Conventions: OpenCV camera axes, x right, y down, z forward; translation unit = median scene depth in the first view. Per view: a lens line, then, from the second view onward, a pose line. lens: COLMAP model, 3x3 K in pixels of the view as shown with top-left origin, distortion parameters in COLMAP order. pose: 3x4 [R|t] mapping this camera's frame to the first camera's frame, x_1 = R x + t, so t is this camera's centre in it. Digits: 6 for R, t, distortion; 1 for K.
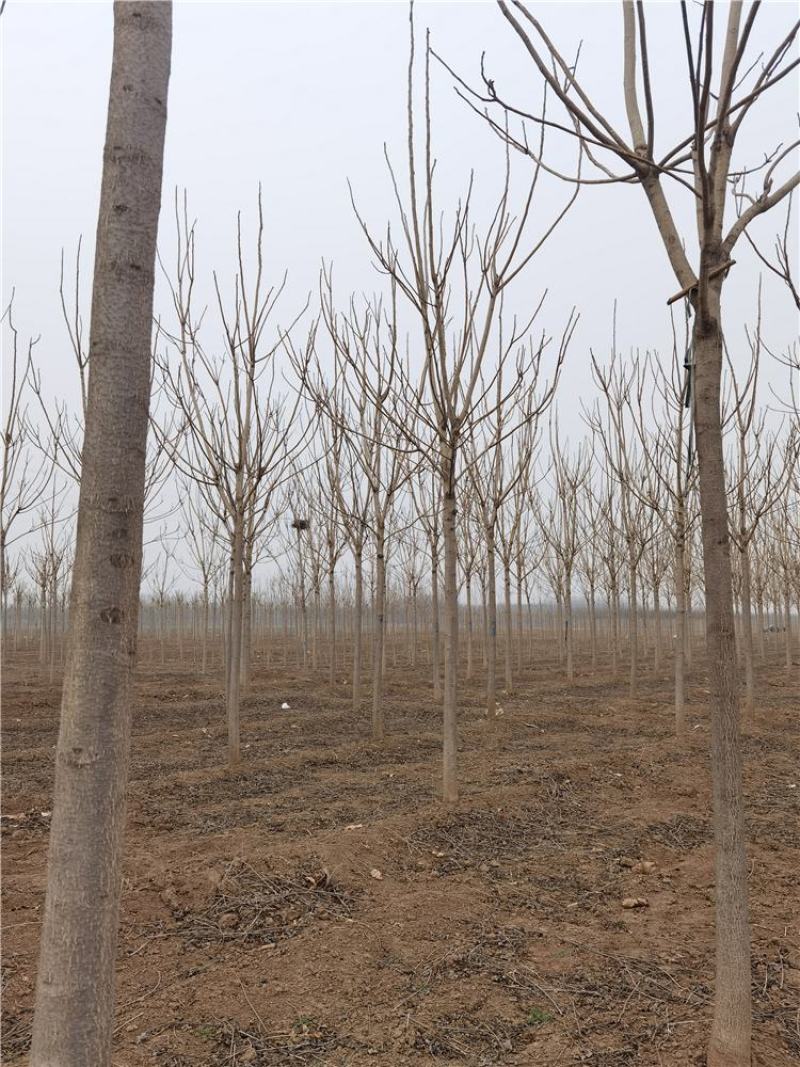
lens RADIAL K [[904.9, 0, 402.6], [0, 904.9, 538.2], [0, 0, 1]] dist [0.078086, -0.006685]
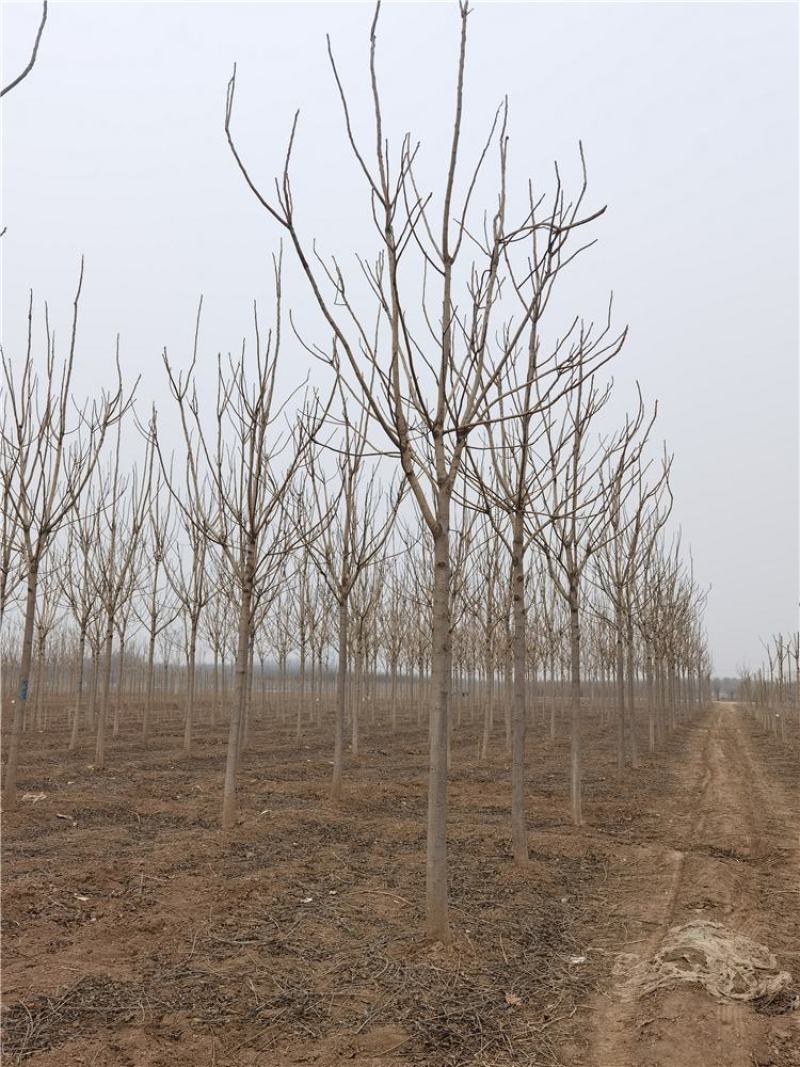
lens RADIAL K [[904.9, 0, 402.6], [0, 904.9, 538.2], [0, 0, 1]] dist [0.078086, -0.006685]
pose [[0.951341, 0.072794, 0.299419, 0.162232], [-0.053052, 0.995879, -0.073554, 0.011522], [-0.303539, 0.054090, 0.951282, 0.149811]]
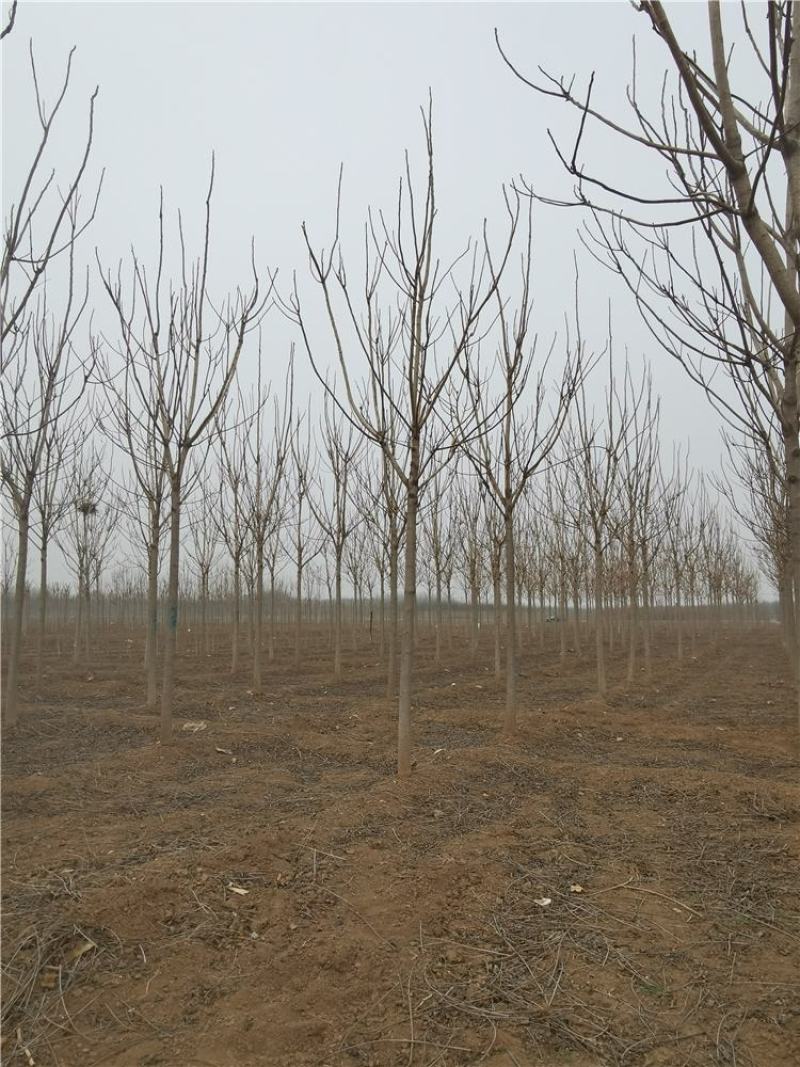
lens RADIAL K [[759.3, 0, 400.0], [0, 759.3, 533.5], [0, 0, 1]] dist [0.003957, 0.006825]
pose [[0.983699, 0.025698, 0.177978, 0.166503], [-0.023488, 0.999619, -0.014515, 0.038420], [-0.178284, 0.010098, 0.983927, 0.376756]]
